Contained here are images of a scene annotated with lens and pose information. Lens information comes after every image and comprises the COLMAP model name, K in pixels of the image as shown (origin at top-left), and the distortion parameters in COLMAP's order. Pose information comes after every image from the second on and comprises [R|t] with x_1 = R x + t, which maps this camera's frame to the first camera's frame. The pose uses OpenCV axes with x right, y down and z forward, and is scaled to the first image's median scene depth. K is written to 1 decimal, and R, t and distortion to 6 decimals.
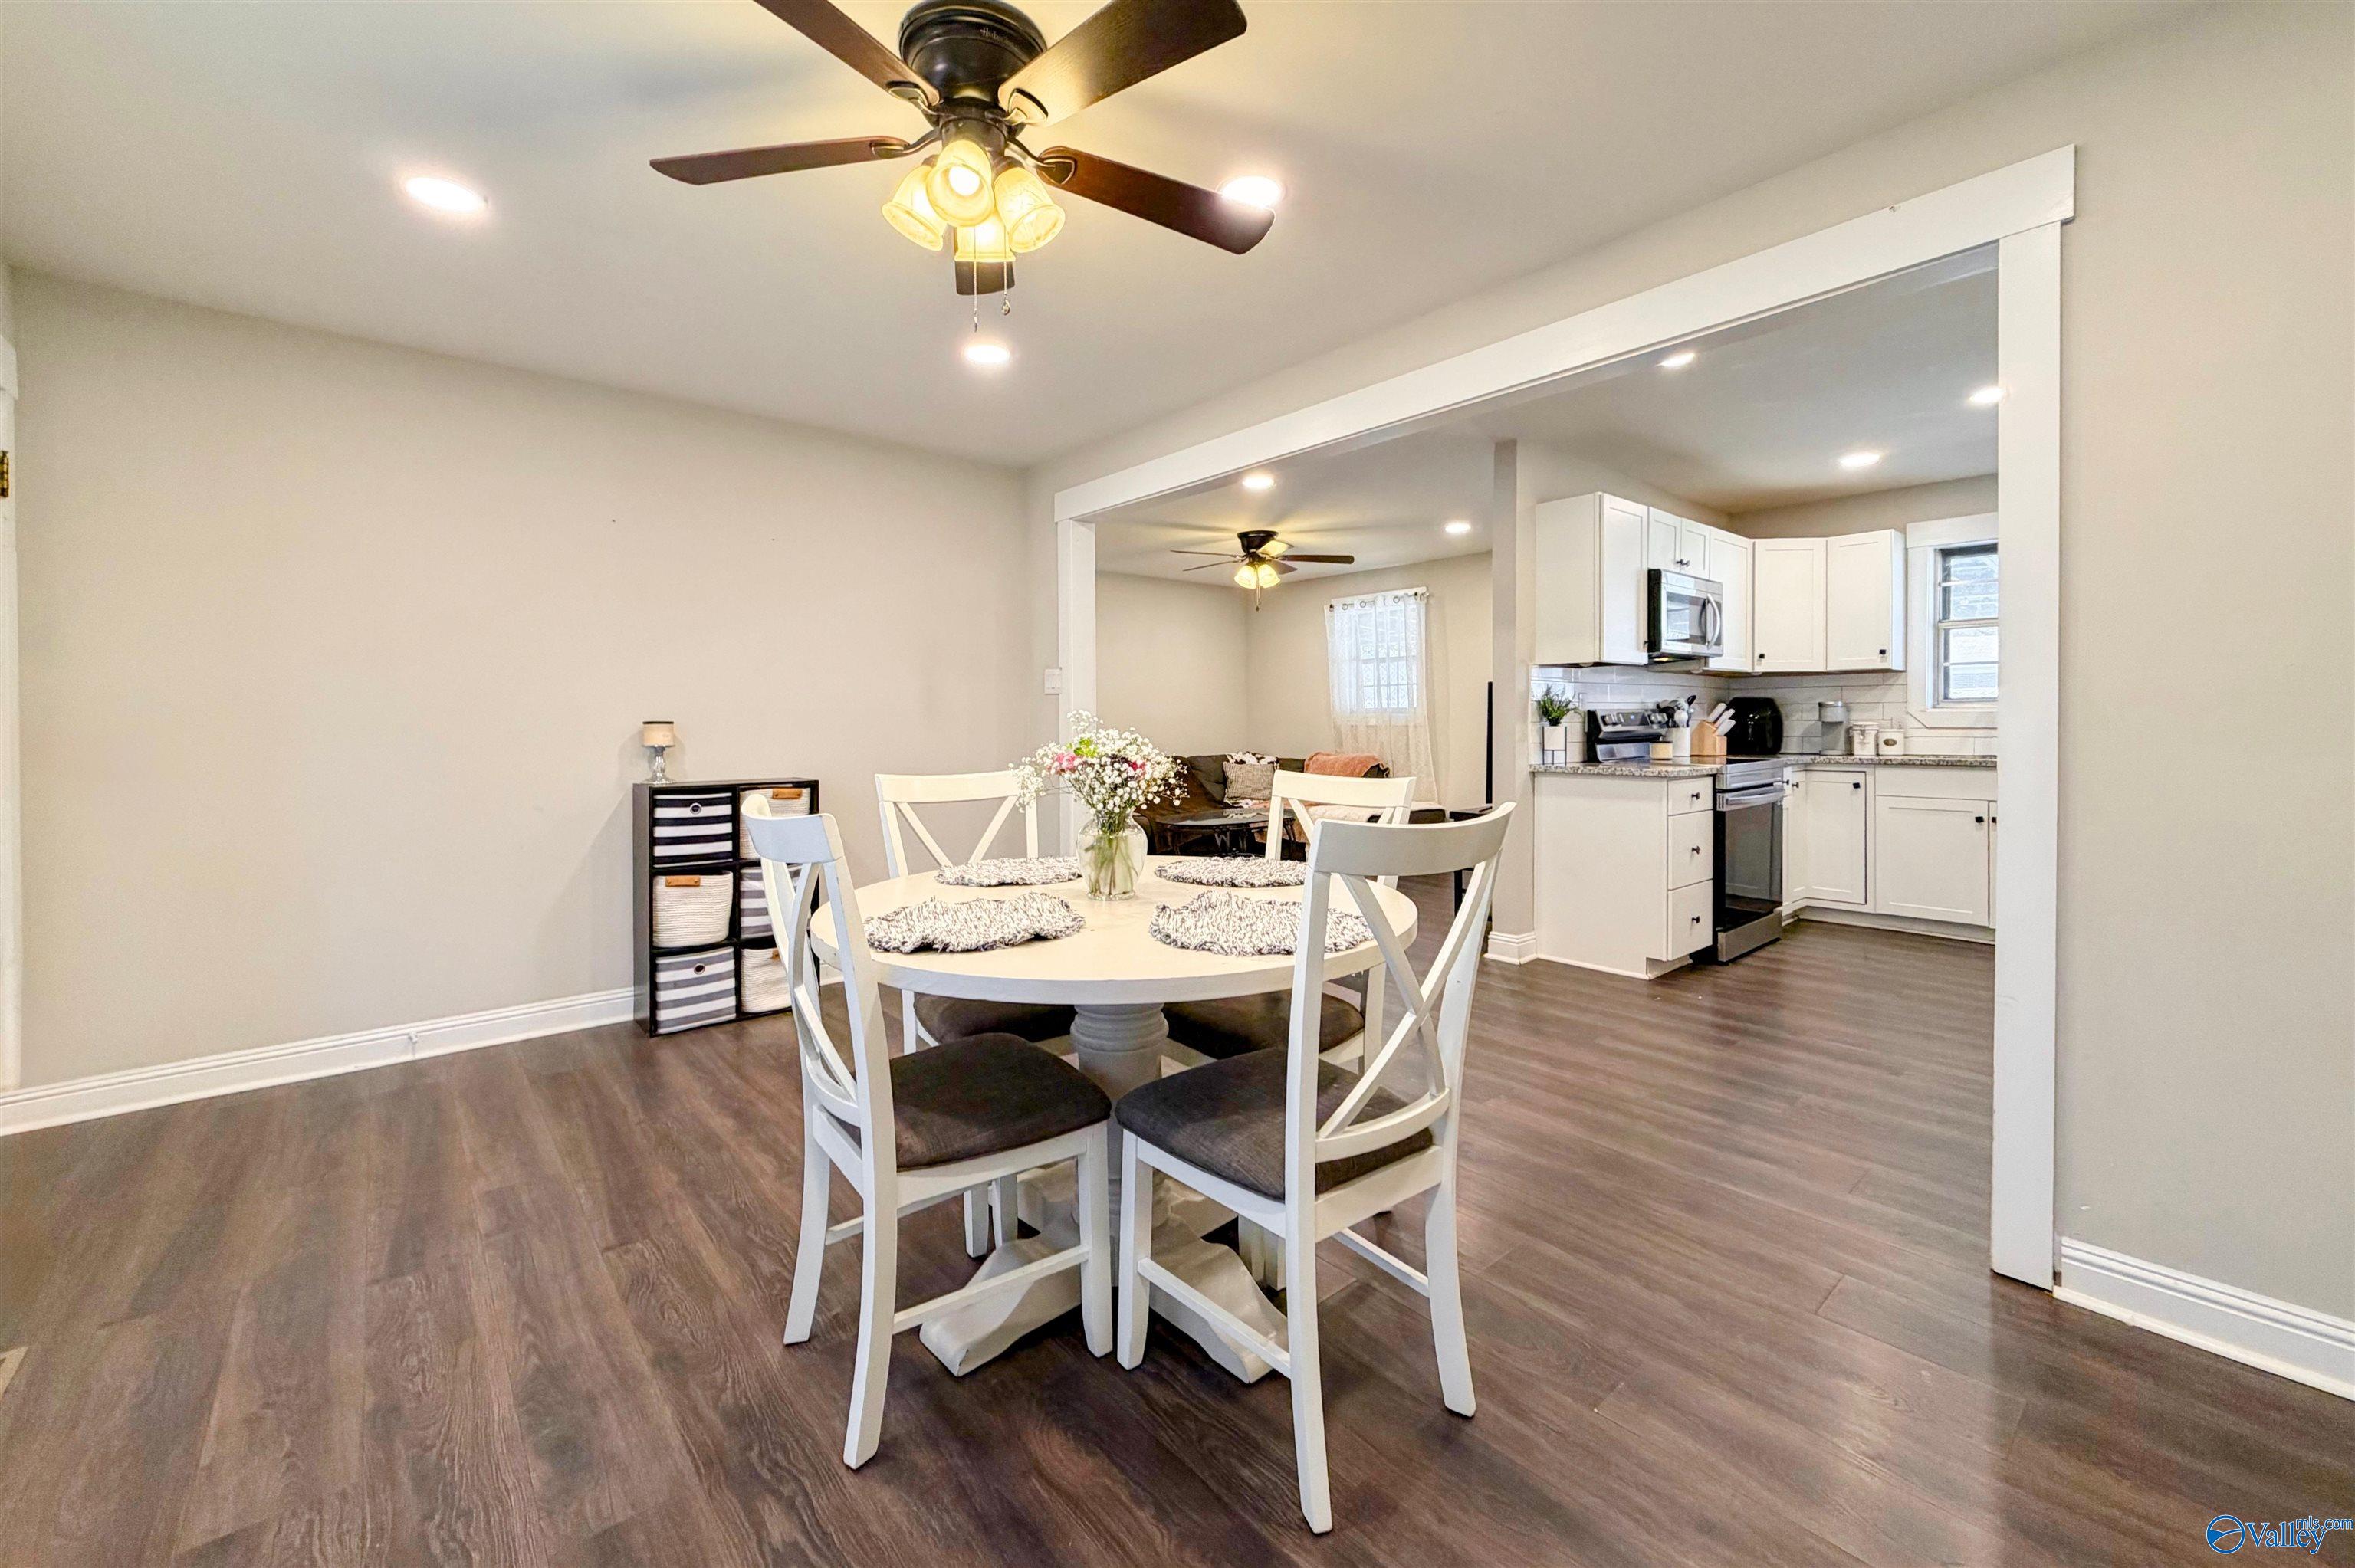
lens RADIAL K [[963.9, 0, 1158.9], [0, 963.9, 726.0], [0, 0, 1]] dist [-0.003434, 0.001650]
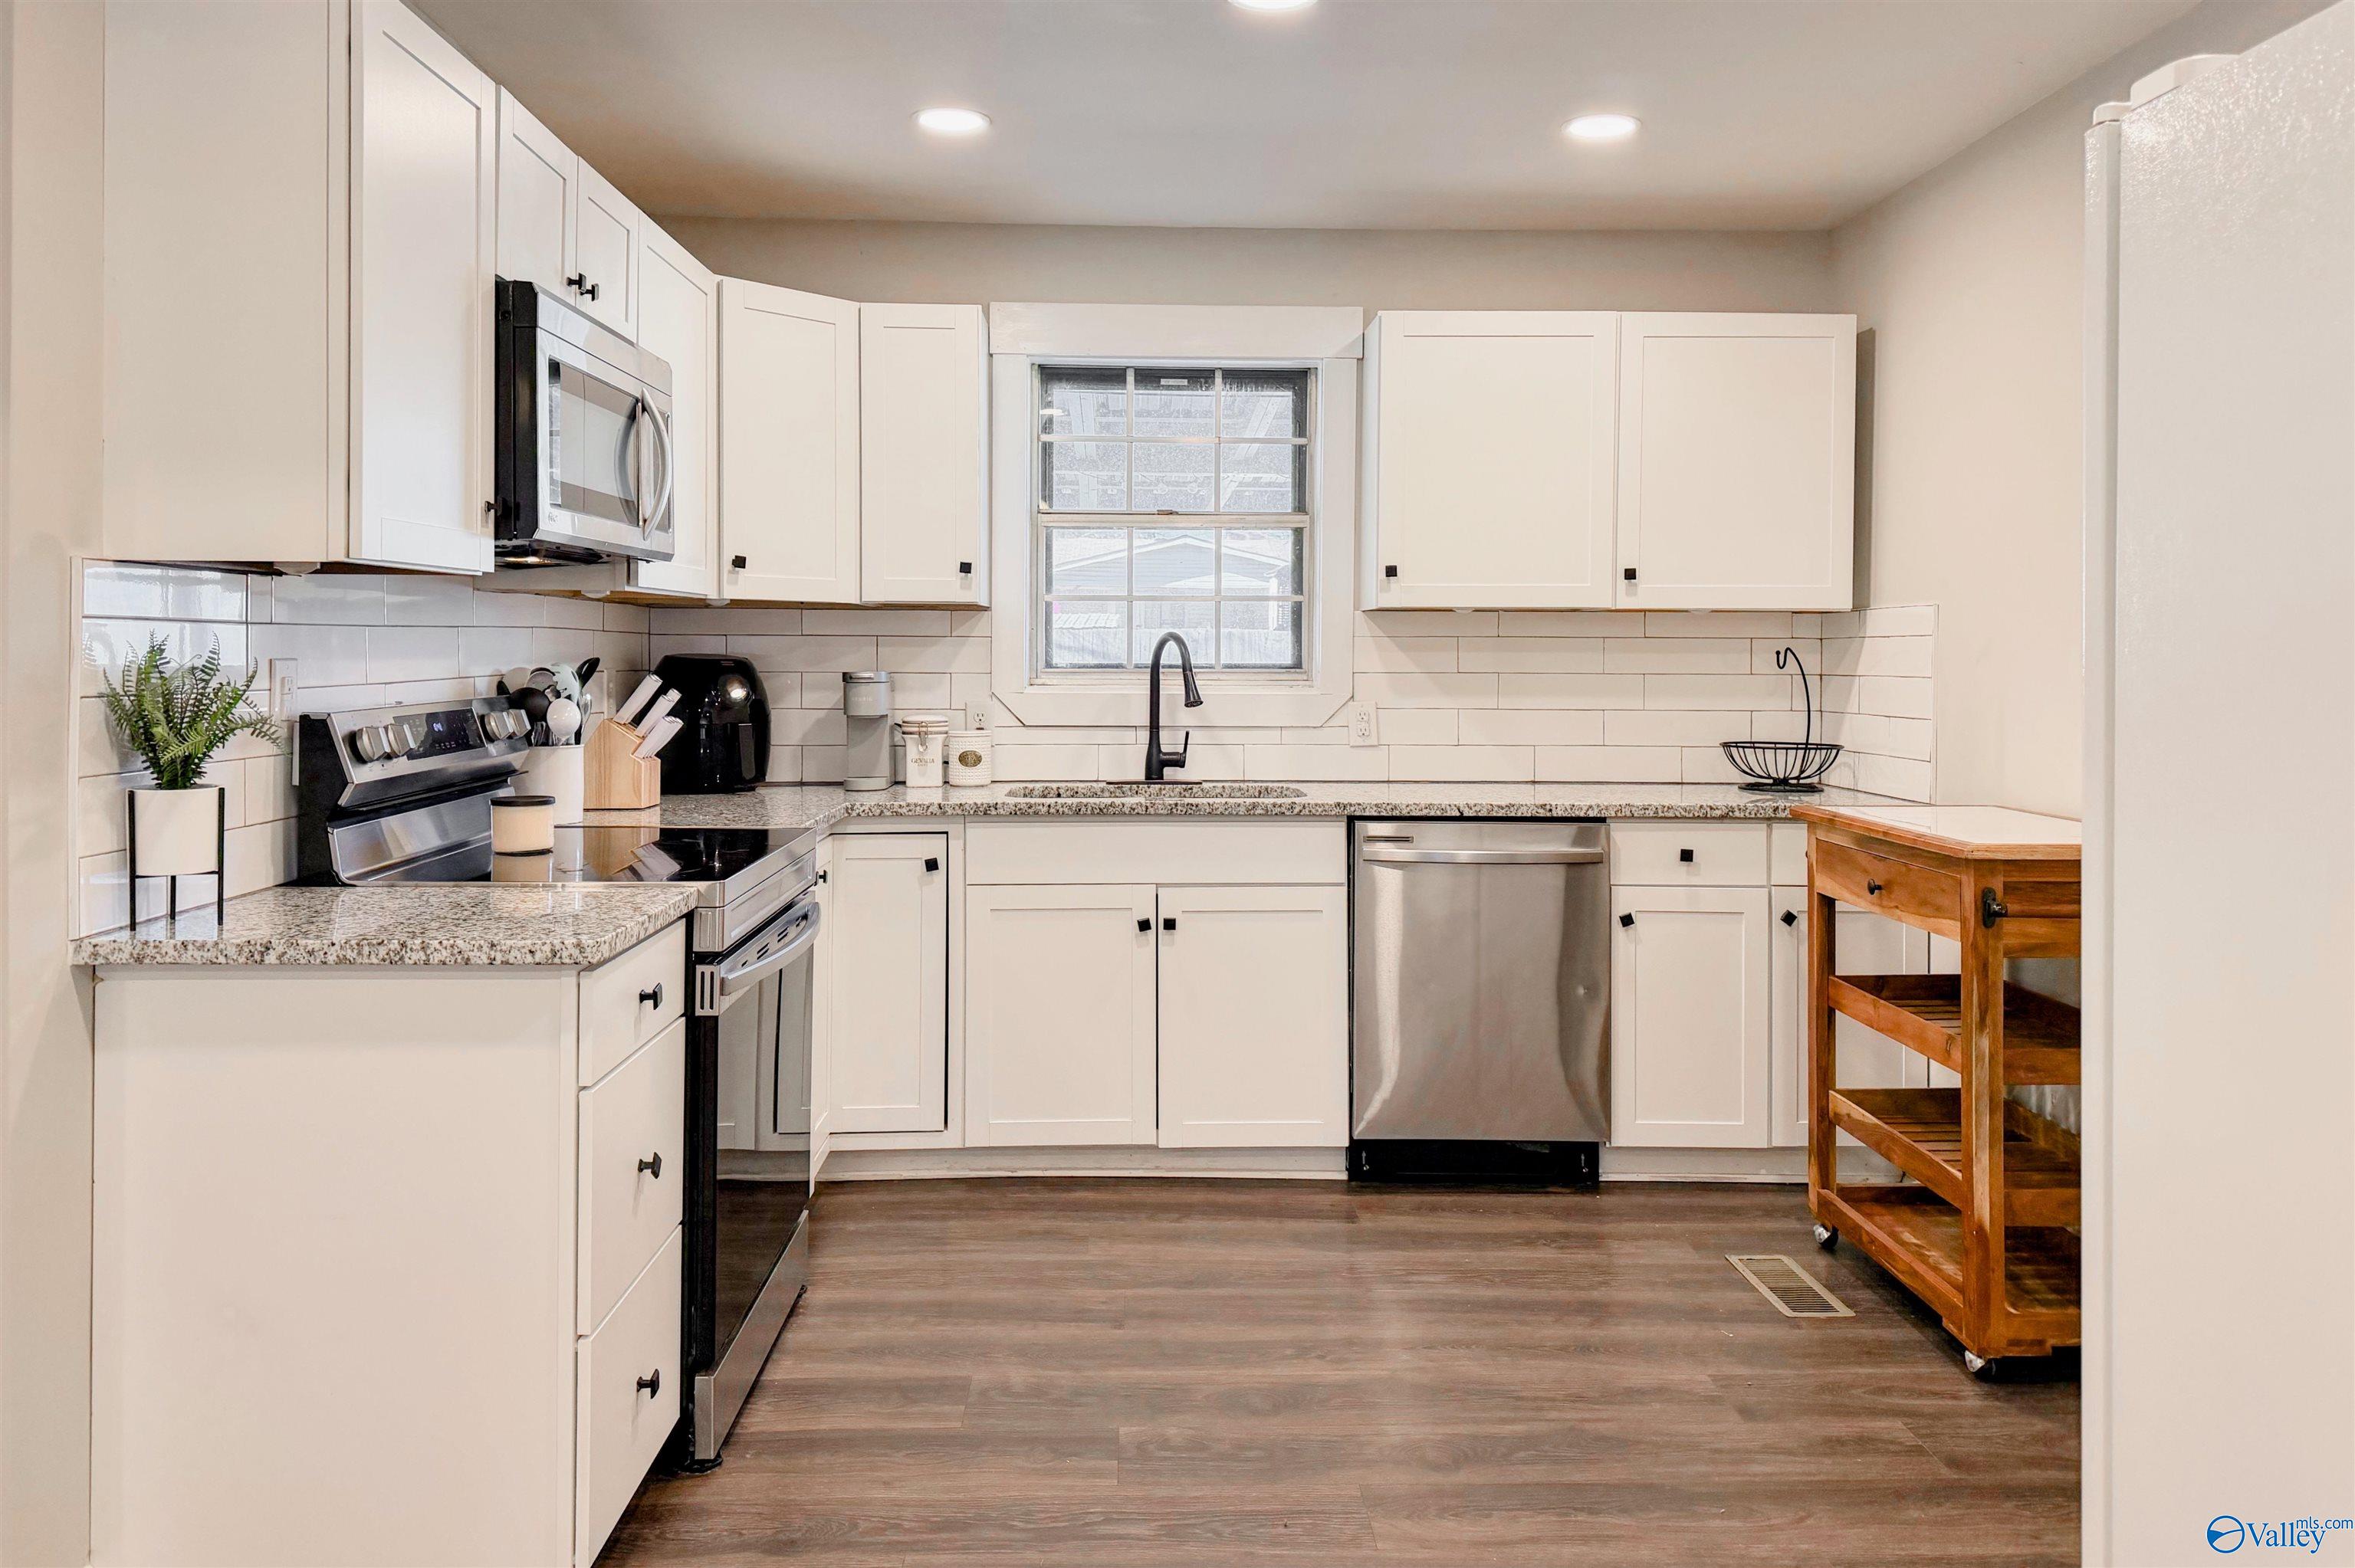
lens RADIAL K [[1697.3, 0, 1151.9], [0, 1697.3, 665.2], [0, 0, 1]] dist [0.077866, -0.086435]
pose [[0.641731, -0.001085, 0.766929, 0.188287], [0.001212, 0.999999, 0.000401, -0.030553], [-0.766929, 0.000672, 0.641732, 0.418130]]
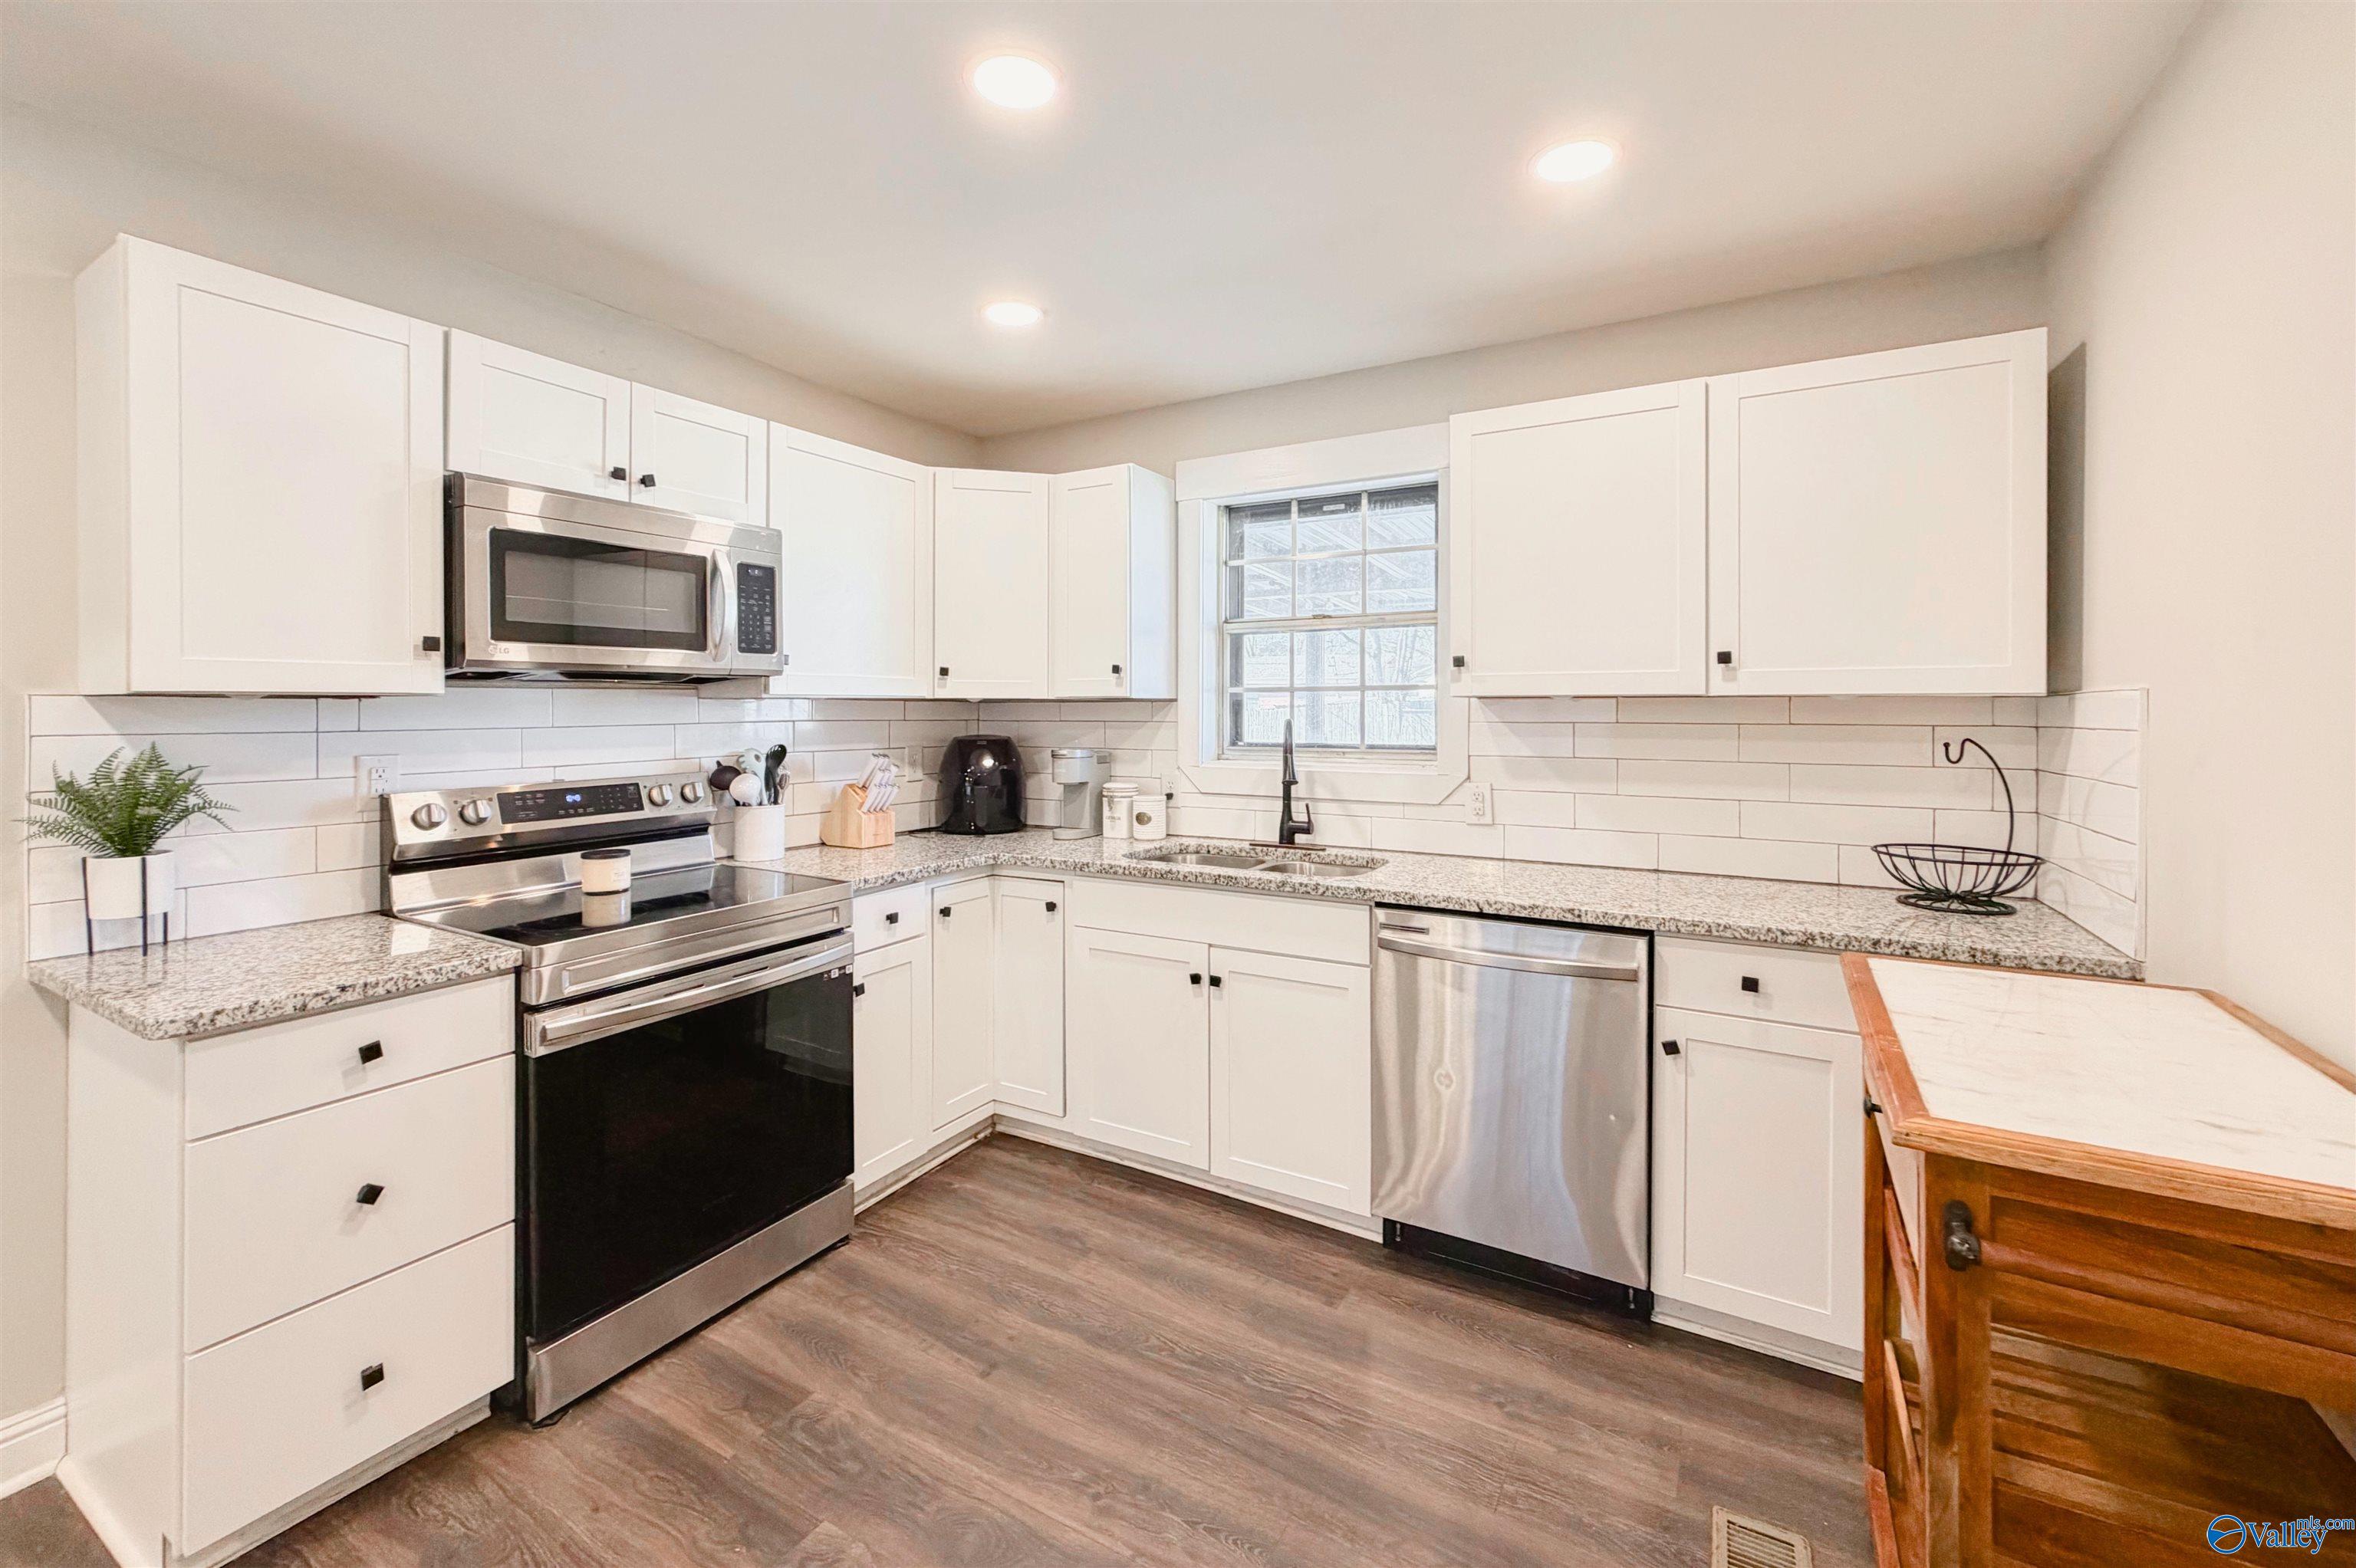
lens RADIAL K [[964.3, 0, 1153.1], [0, 964.3, 713.1], [0, 0, 1]] dist [-0.003434, 0.001650]
pose [[0.949510, -0.000118, 0.313735, 0.604836], [0.001823, 0.999985, -0.005141, -0.048194], [-0.313730, 0.005453, 0.949497, 0.445976]]
